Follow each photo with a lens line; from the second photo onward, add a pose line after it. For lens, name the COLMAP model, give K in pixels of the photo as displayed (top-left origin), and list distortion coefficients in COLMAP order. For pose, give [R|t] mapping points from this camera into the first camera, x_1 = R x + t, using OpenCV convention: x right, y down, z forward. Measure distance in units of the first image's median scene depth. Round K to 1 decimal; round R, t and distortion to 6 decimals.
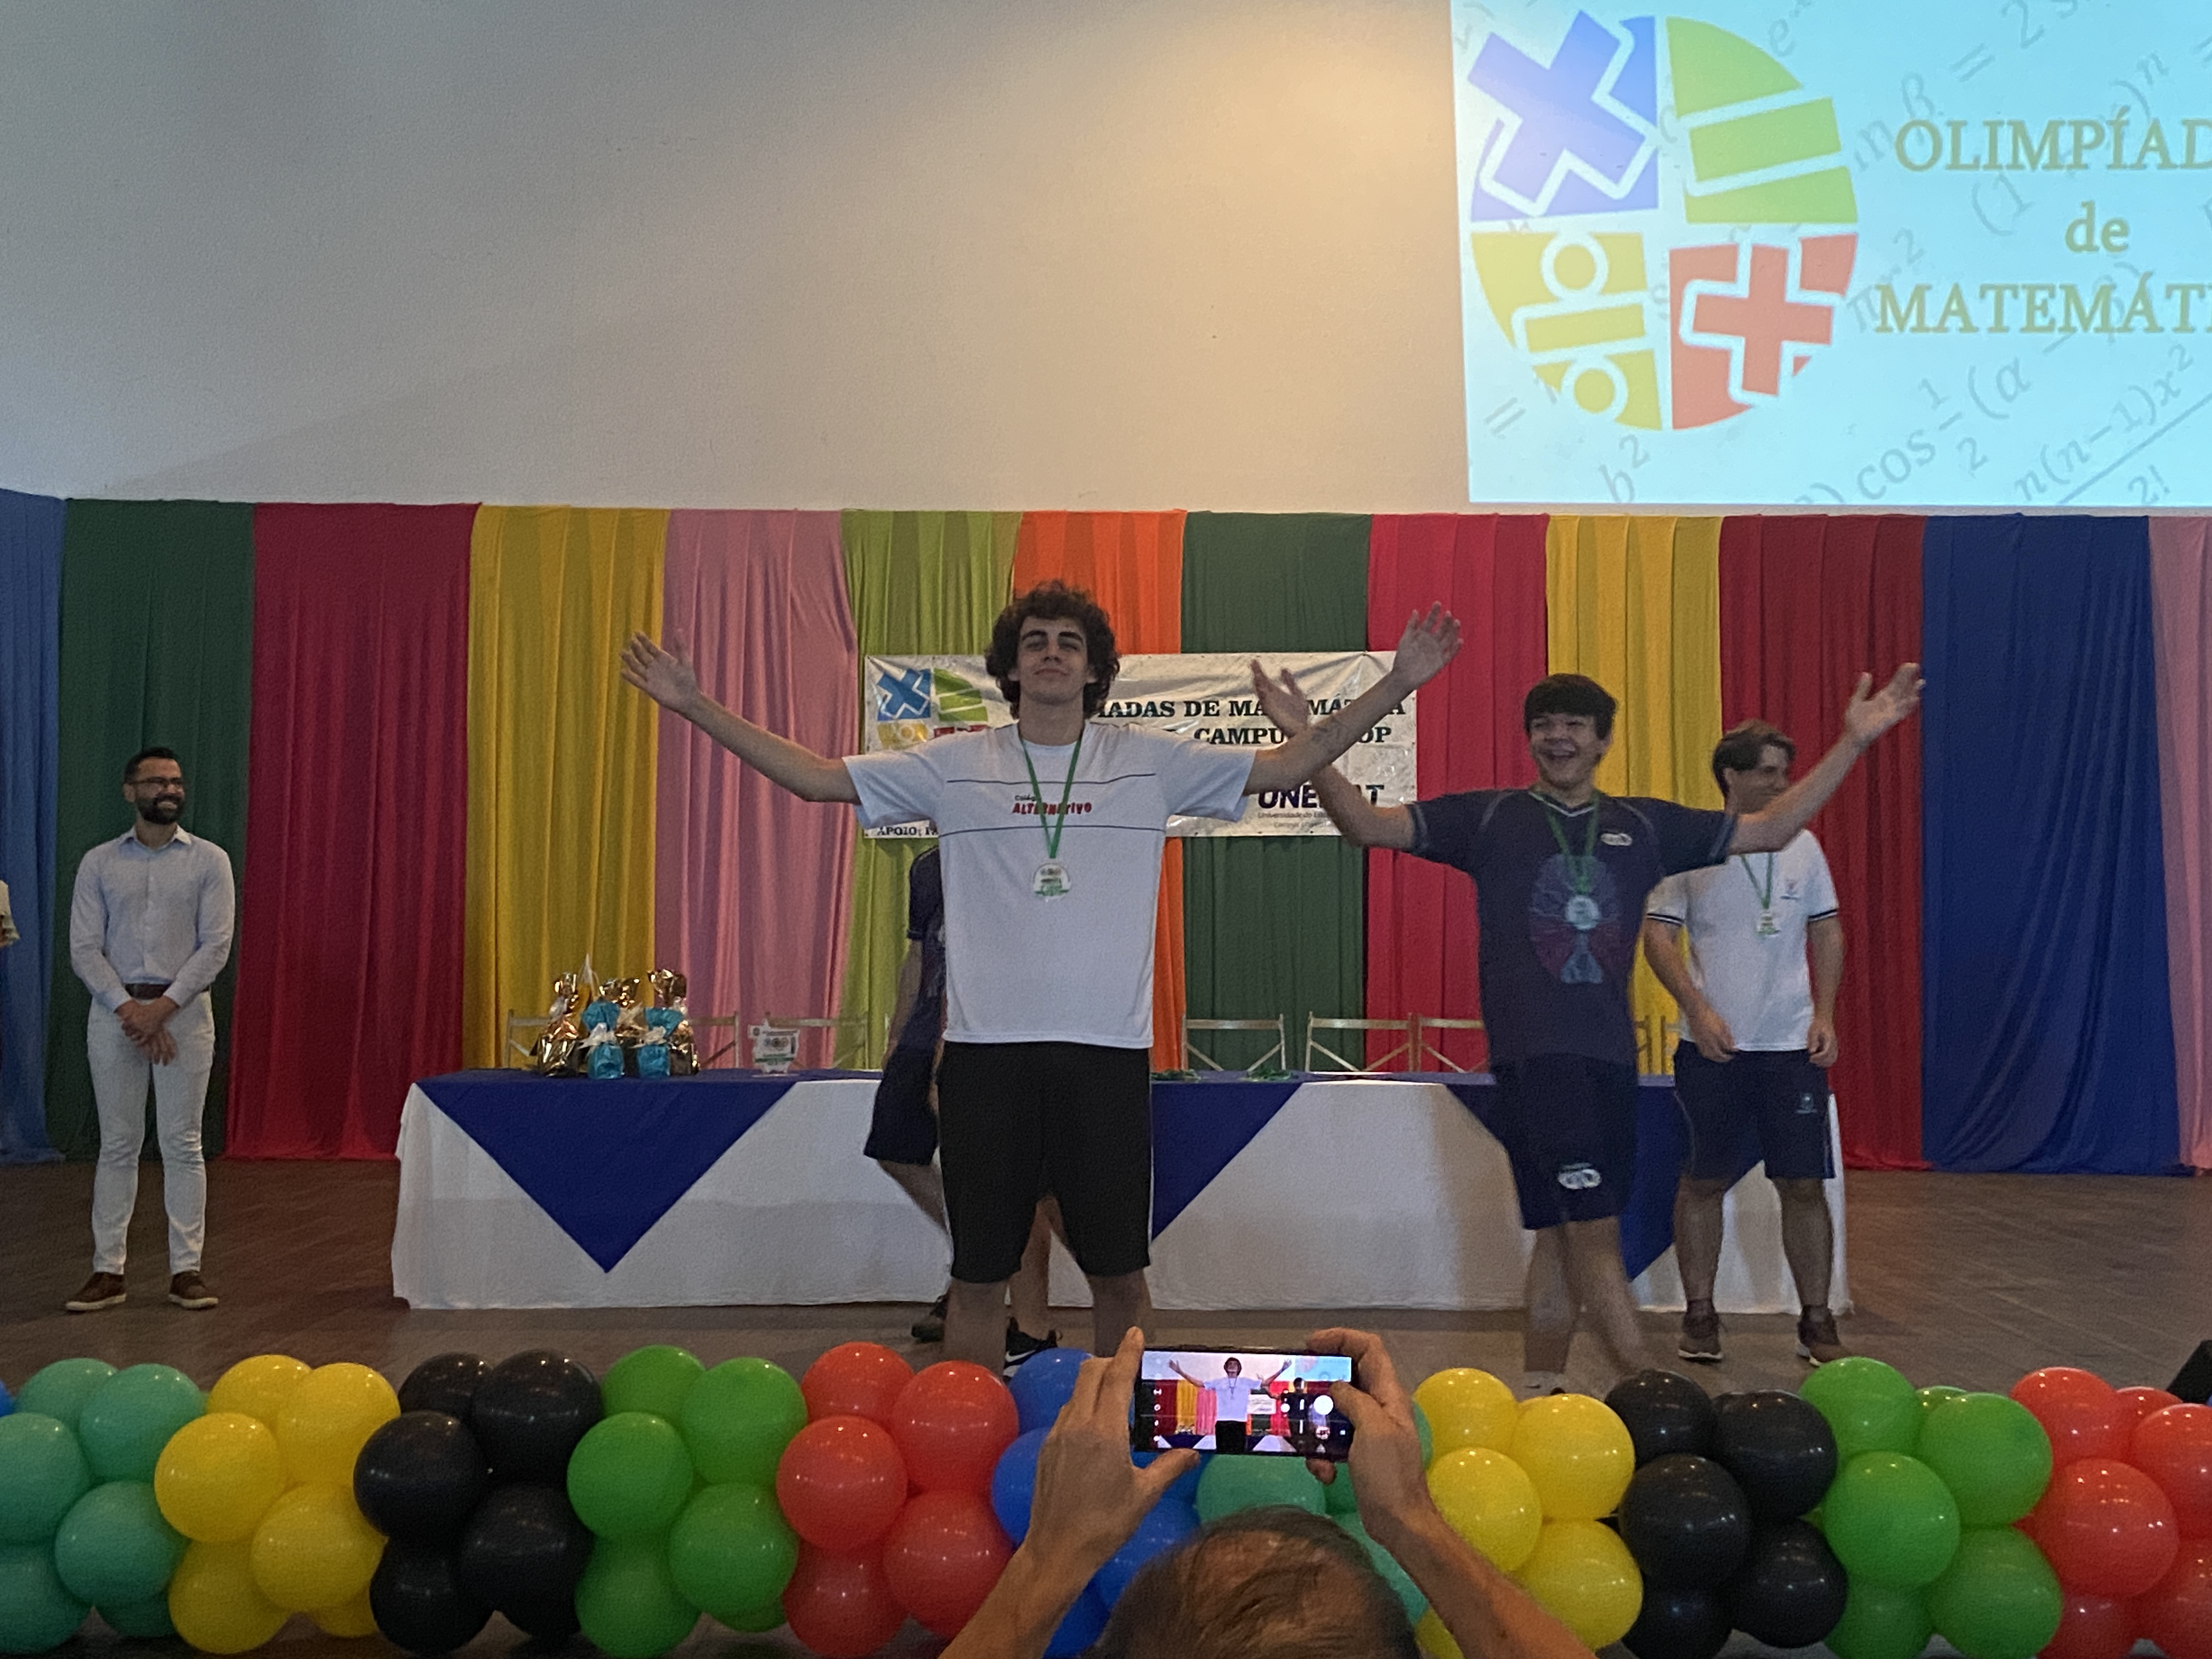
lens RADIAL K [[2731.9, 0, 1138.0], [0, 2731.9, 838.0], [0, 0, 1]] dist [0.077438, 0.000000]
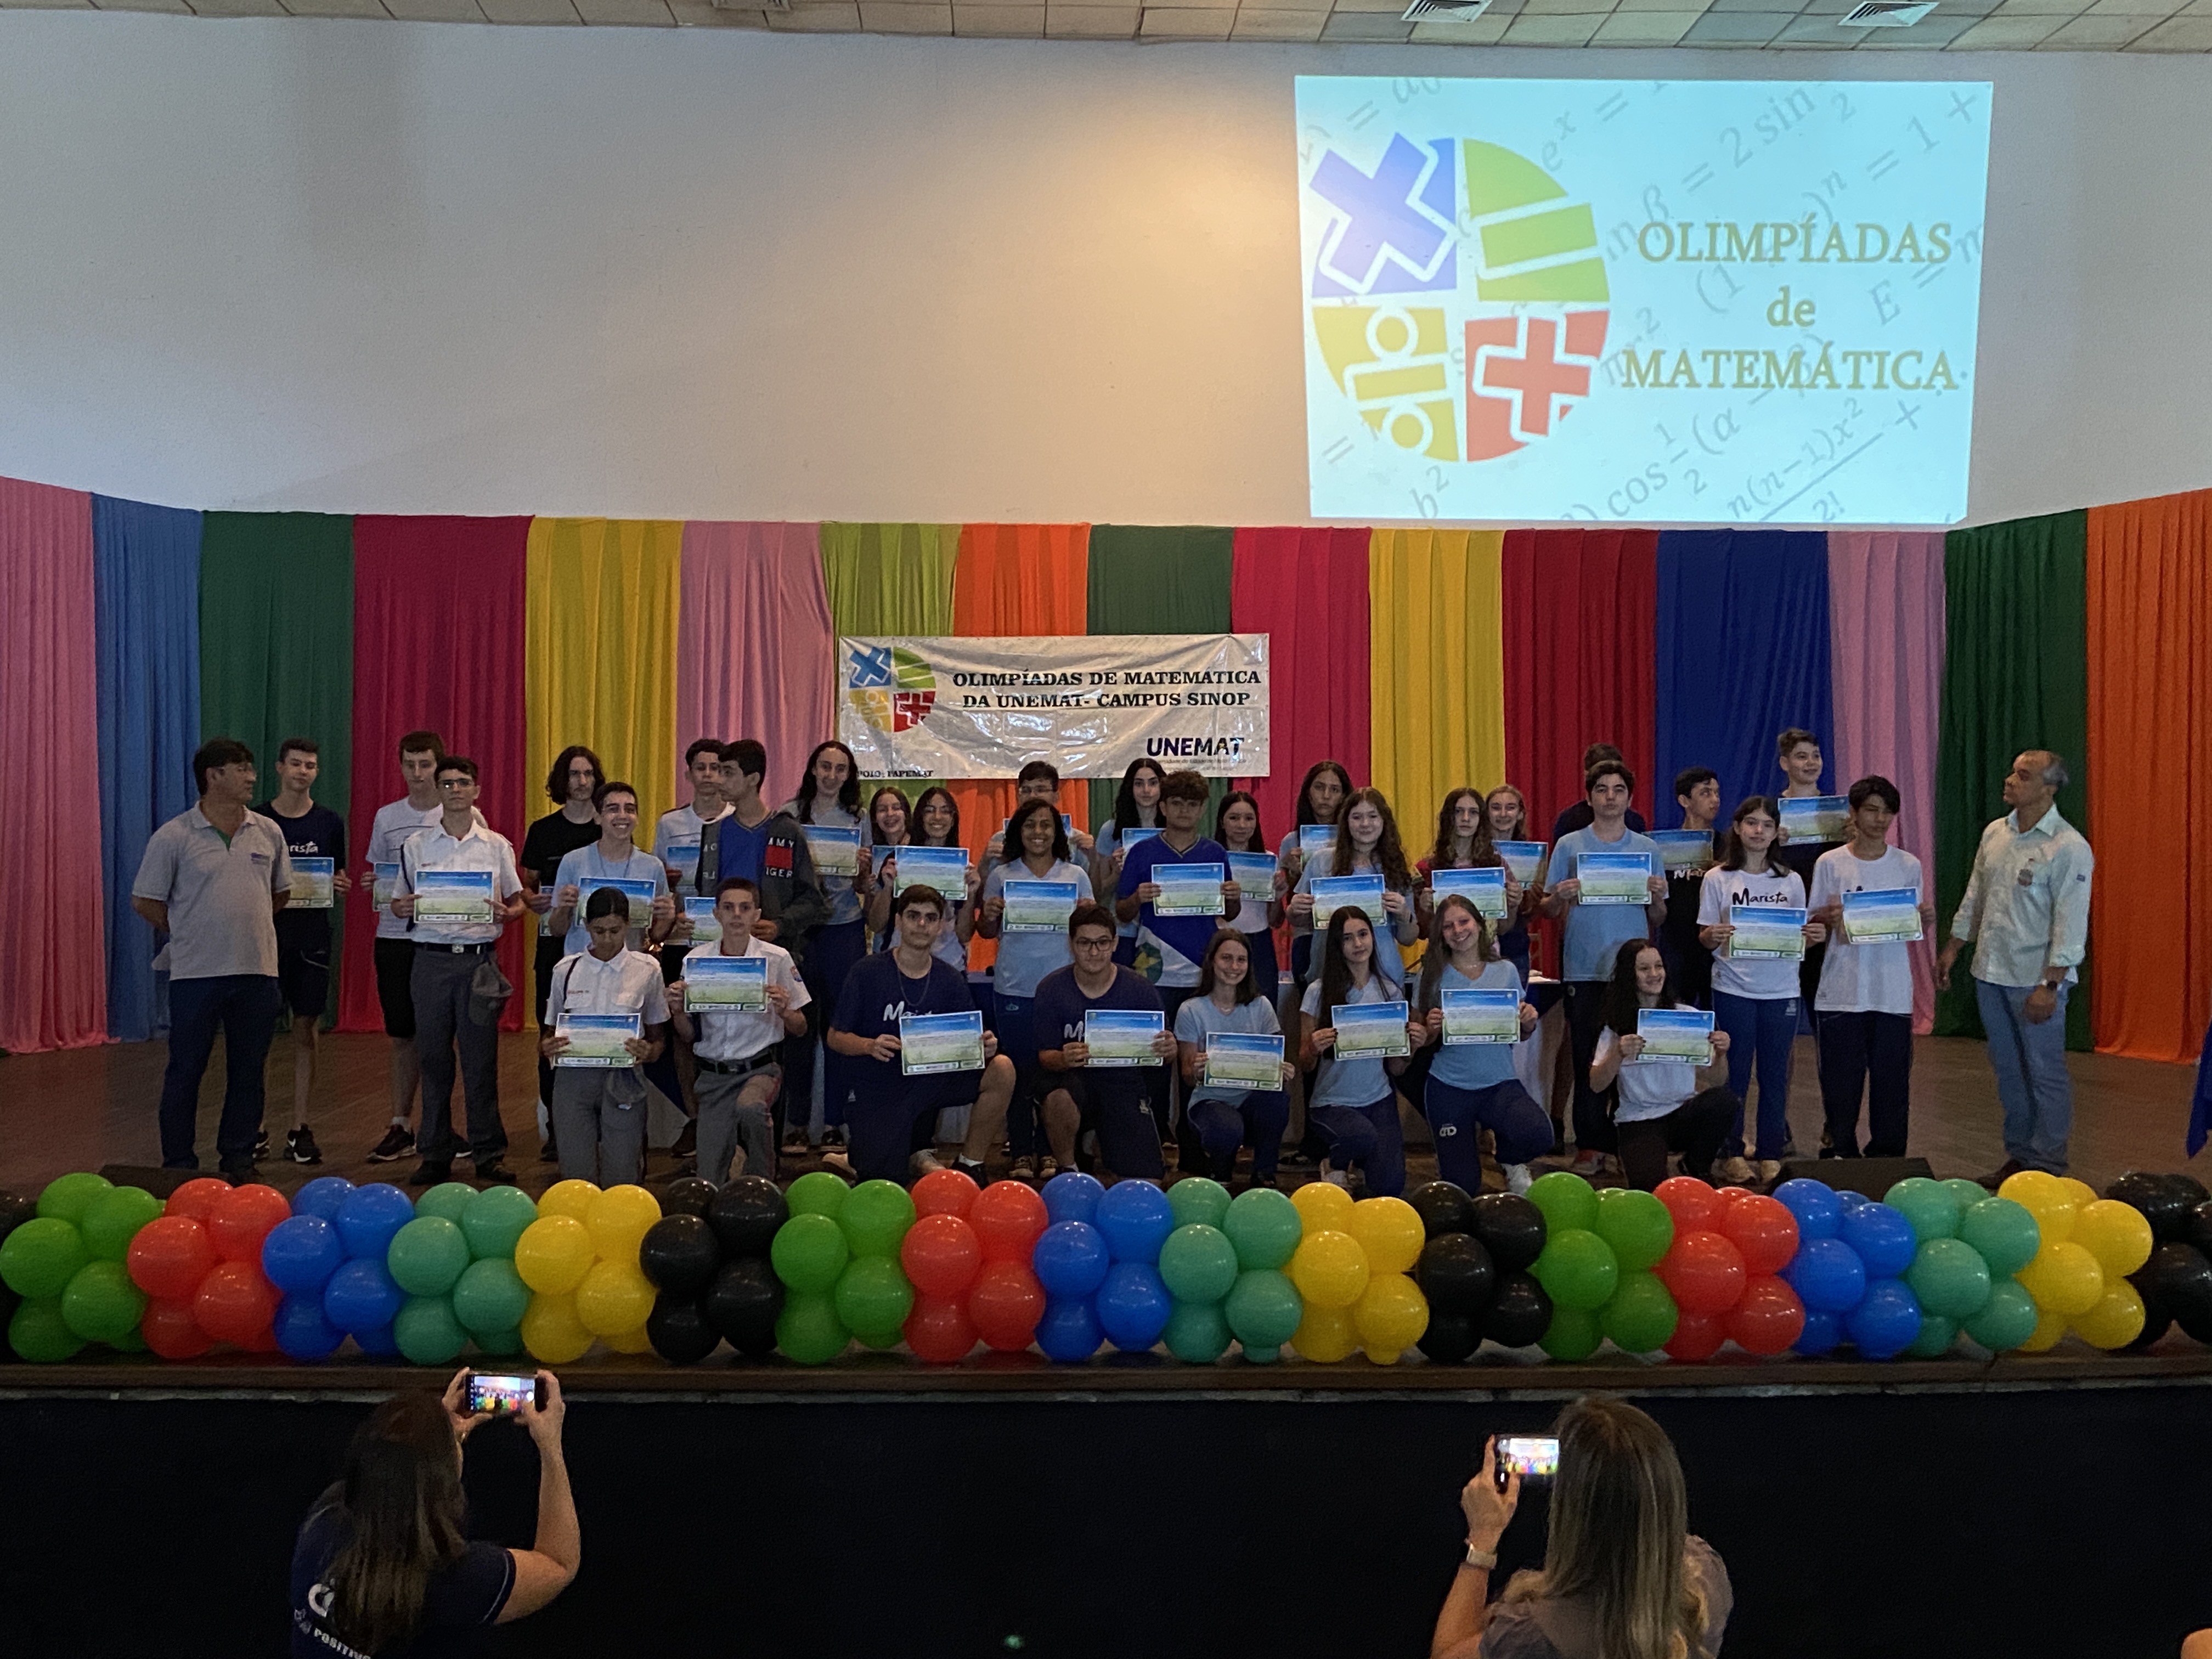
lens RADIAL K [[2399.8, 0, 1117.2], [0, 2399.8, 805.2], [0, 0, 1]] dist [0.079399, 0.000000]
pose [[0.998997, -0.001603, 0.044745, -0.020376], [0.000178, 0.999493, 0.031832, -0.023477], [-0.044773, -0.031792, 0.998491, -0.127903]]
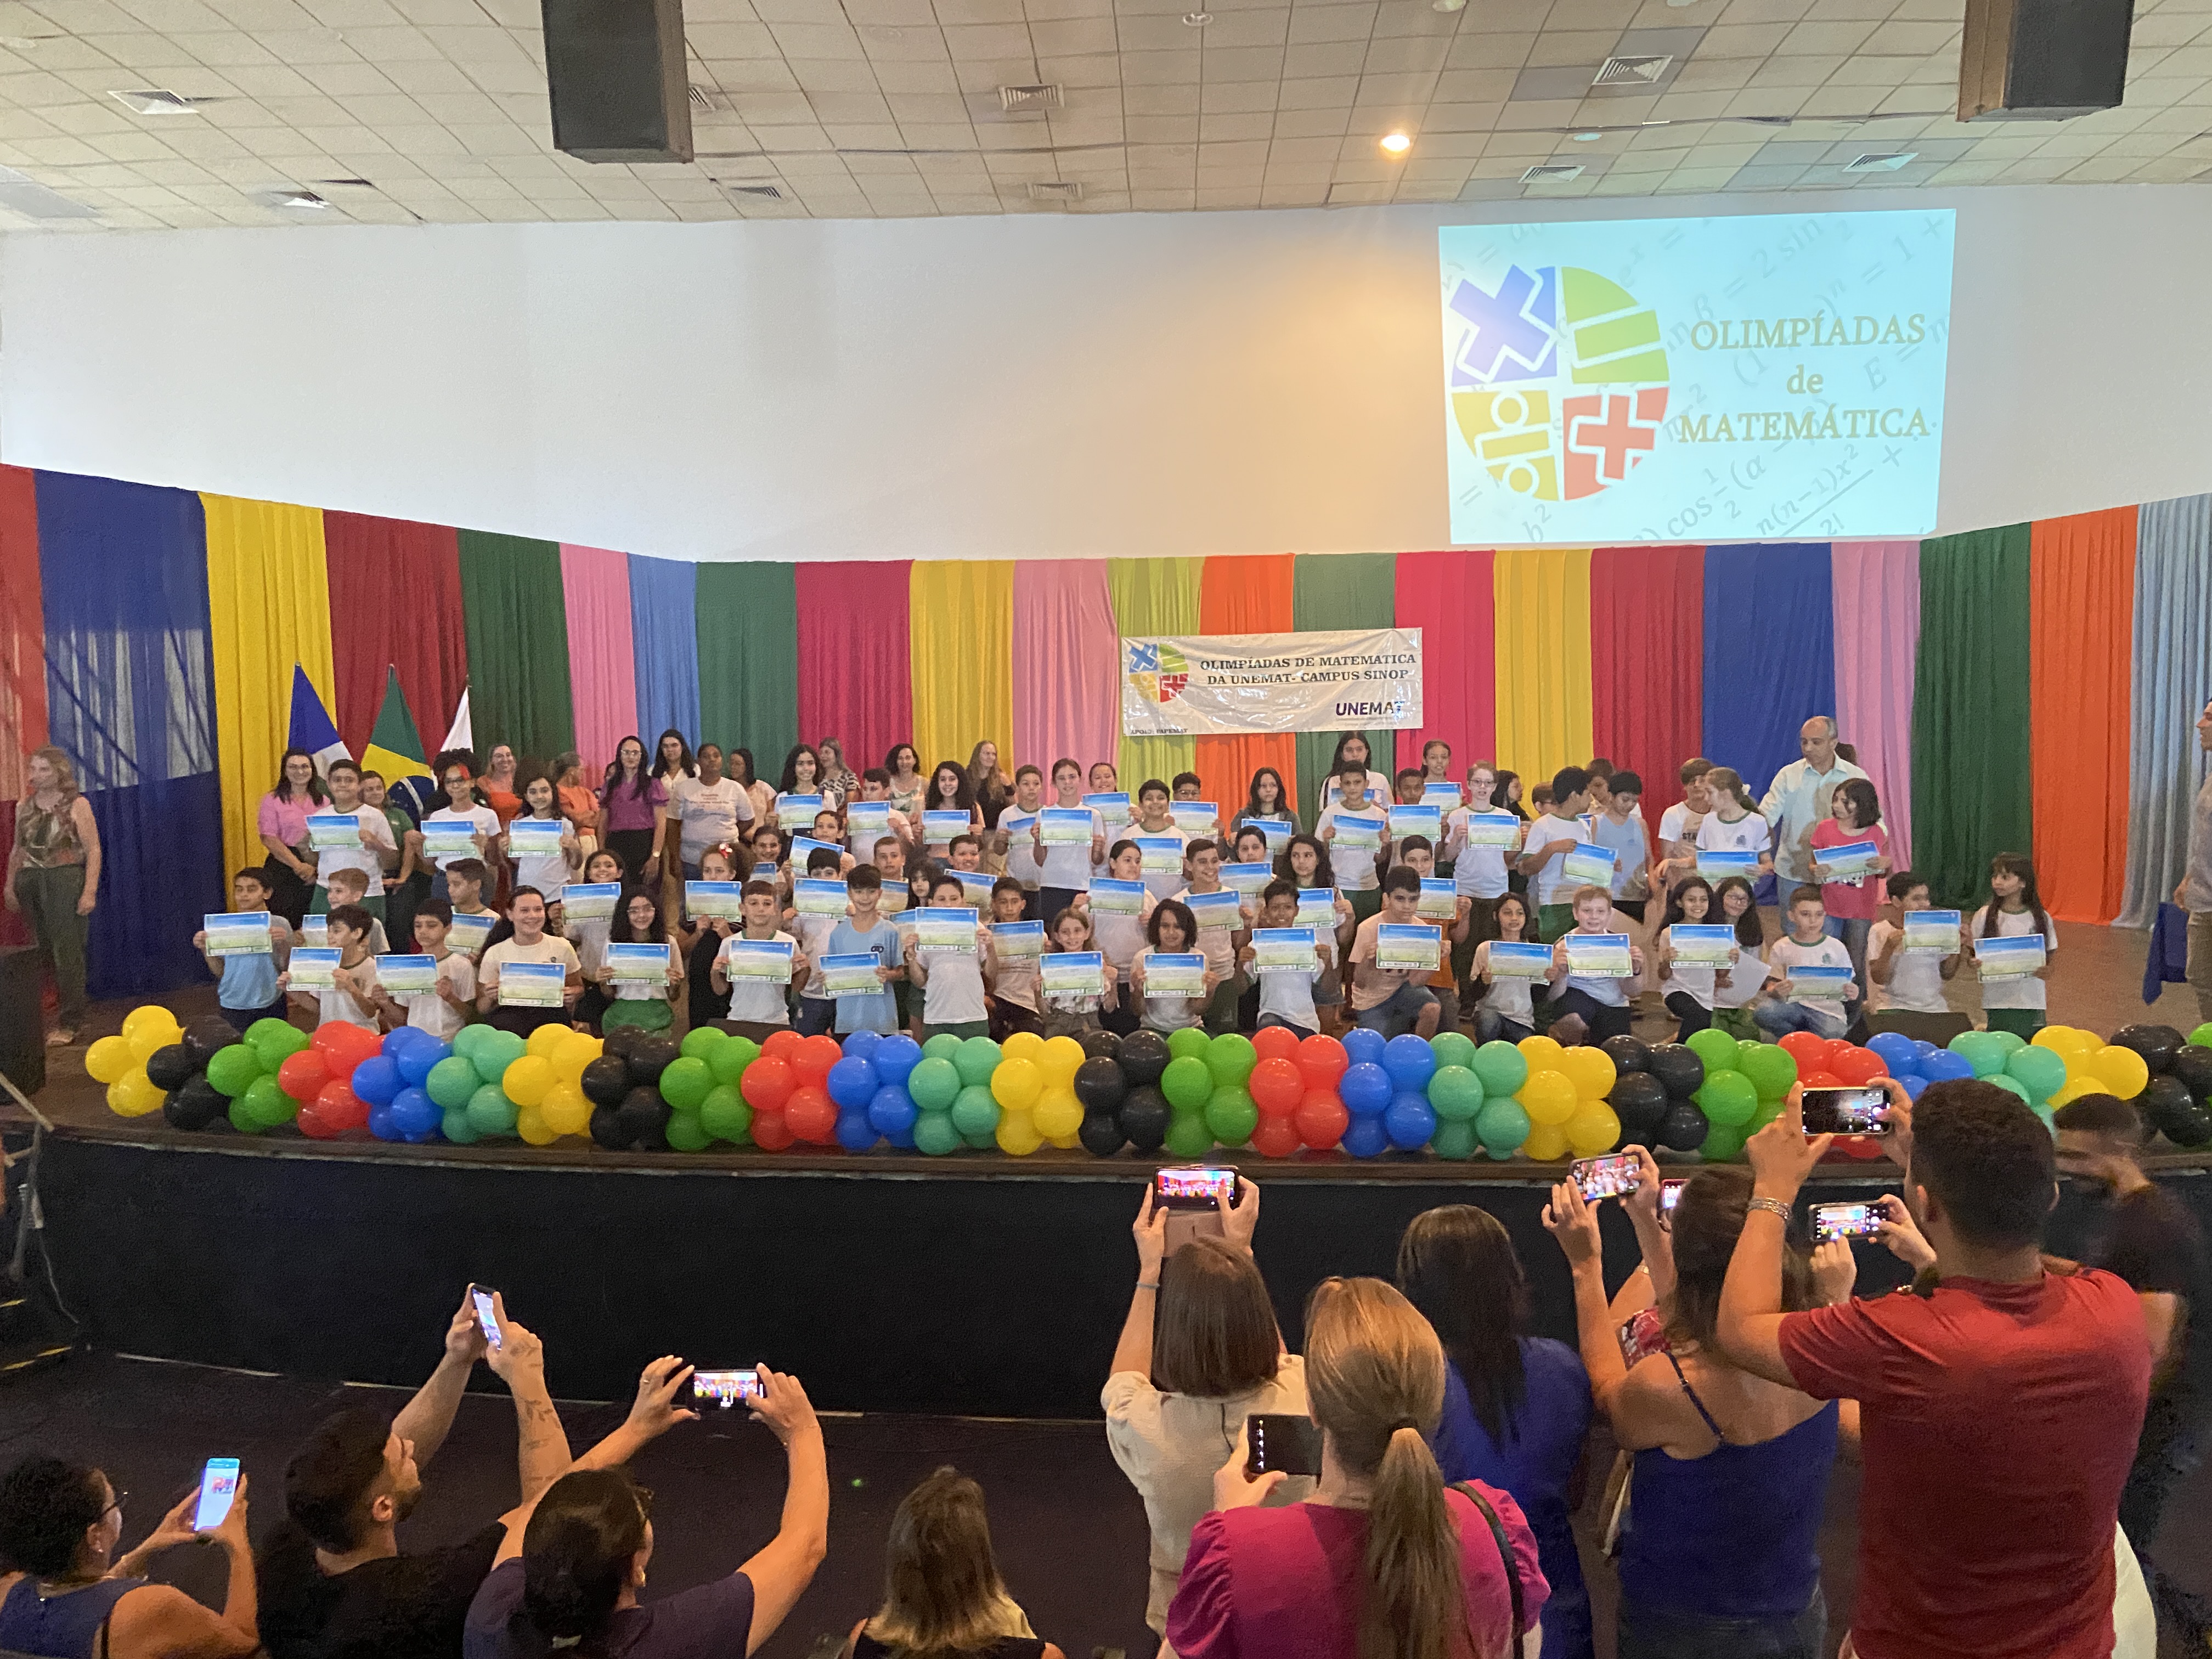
lens RADIAL K [[1654.9, 0, 1118.9], [0, 1654.9, 826.7], [0, 0, 1]] dist [0.080775, -0.061873]
pose [[0.998885, -0.016531, -0.044215, -0.053749], [0.020292, 0.996089, 0.085998, -0.035092], [0.042620, -0.086799, 0.995314, -0.127130]]
